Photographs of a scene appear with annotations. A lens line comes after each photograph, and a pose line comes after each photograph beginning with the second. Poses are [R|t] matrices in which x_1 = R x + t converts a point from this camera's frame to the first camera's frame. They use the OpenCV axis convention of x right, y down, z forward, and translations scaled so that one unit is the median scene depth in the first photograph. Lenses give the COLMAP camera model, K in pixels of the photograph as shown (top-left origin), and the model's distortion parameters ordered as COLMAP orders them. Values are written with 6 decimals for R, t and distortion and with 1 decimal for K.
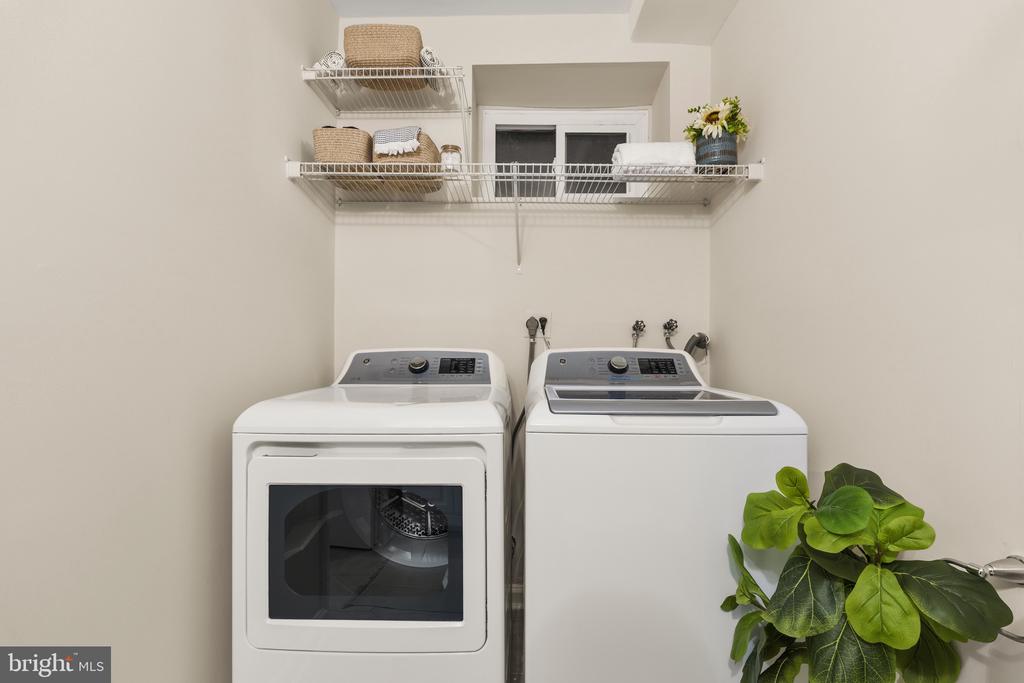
lens RADIAL K [[457.1, 0, 512.1], [0, 457.1, 341.2], [0, 0, 1]] dist [-0.008509, 0.000029]
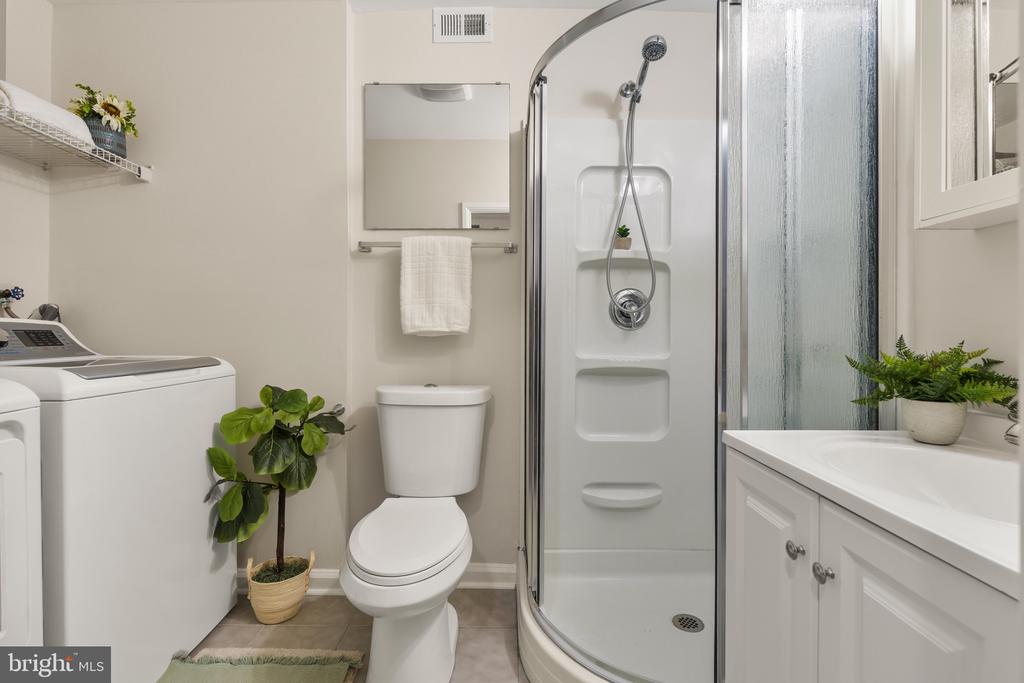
lens RADIAL K [[457.1, 0, 509.4], [0, 457.1, 332.2], [0, 0, 1]] dist [-0.008509, 0.000029]
pose [[-0.012647, -0.007767, 0.999890, -0.653542], [-0.023449, 0.999697, 0.007469, 0.013590], [-0.999645, -0.023352, -0.012825, 0.045830]]
